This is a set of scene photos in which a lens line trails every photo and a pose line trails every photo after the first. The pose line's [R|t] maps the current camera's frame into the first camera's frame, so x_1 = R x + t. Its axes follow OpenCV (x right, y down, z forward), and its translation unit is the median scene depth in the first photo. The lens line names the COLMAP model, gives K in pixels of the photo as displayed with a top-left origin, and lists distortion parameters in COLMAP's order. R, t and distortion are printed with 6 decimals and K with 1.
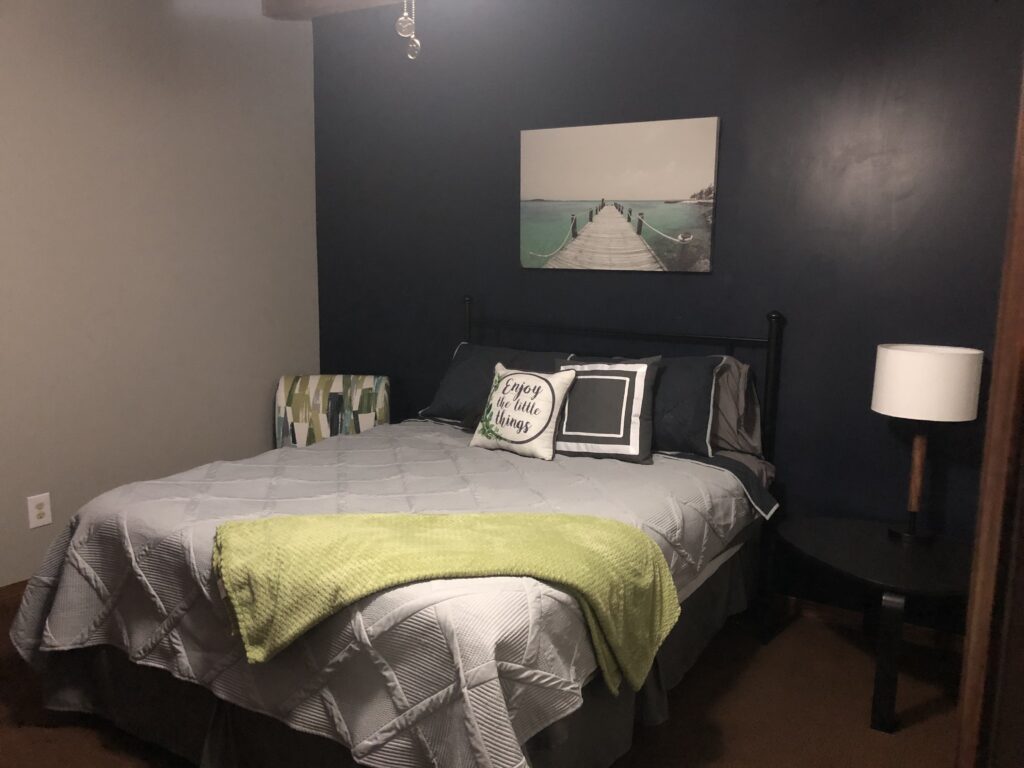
lens RADIAL K [[861.8, 0, 524.4], [0, 861.8, 381.8], [0, 0, 1]] dist [0.080638, -0.098763]
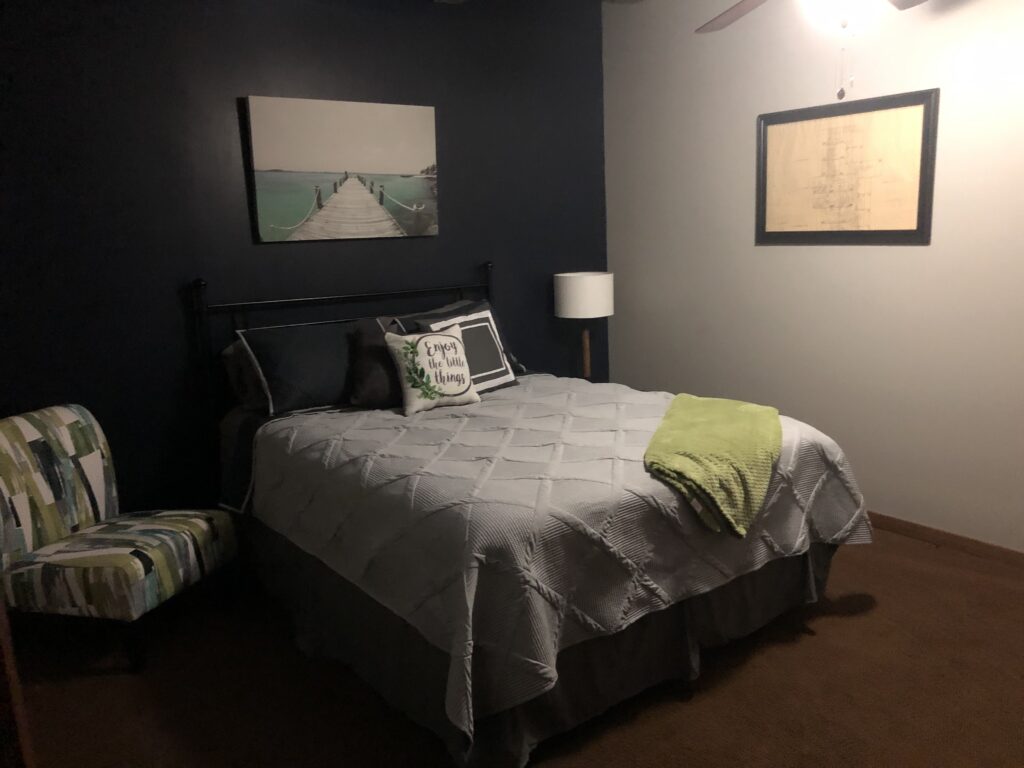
lens RADIAL K [[861.8, 0, 524.4], [0, 861.8, 381.8], [0, 0, 1]] dist [0.080638, -0.098763]
pose [[0.326742, -0.207708, 0.922007, -0.882060], [0.169224, 0.972644, 0.159145, -0.095121], [-0.929840, 0.104026, 0.352953, 0.460028]]
